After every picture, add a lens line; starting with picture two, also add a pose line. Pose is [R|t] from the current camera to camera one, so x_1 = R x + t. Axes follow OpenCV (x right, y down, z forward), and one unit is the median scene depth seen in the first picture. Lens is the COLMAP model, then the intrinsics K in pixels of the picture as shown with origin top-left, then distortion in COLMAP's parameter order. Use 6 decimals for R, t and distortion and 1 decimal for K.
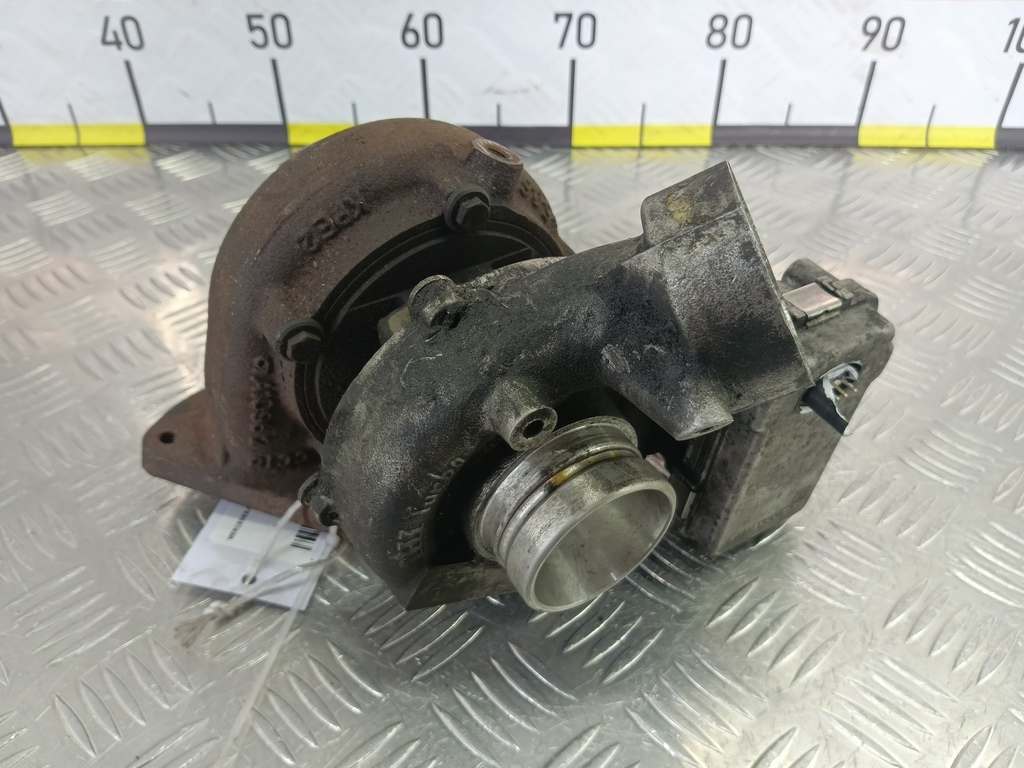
lens RADIAL K [[800.5, 0, 512.0], [0, 800.5, 384.0], [0, 0, 1]] dist [0.049023, -0.131227]
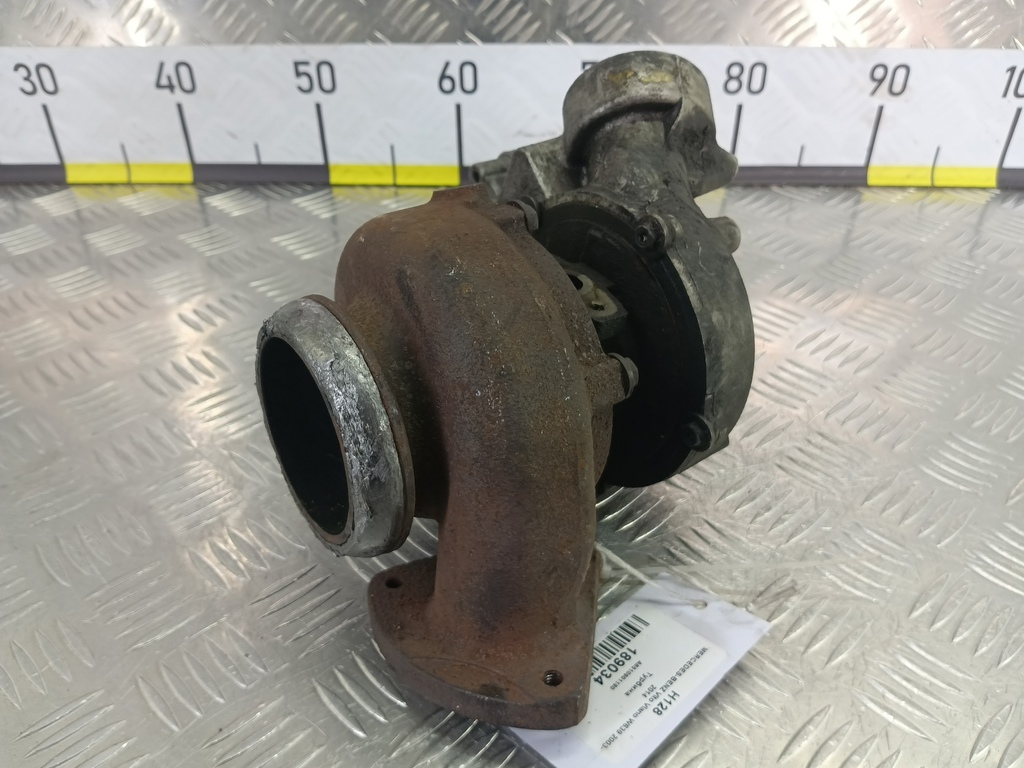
lens RADIAL K [[800.2, 0, 512.1], [0, 800.2, 394.3], [0, 0, 1]] dist [0.053322, -0.132725]
pose [[0.999996, 0.001971, -0.002046, -0.055066], [-0.002068, 0.998828, -0.048361, 0.050100], [0.001948, 0.048365, 0.998828, -0.073556]]
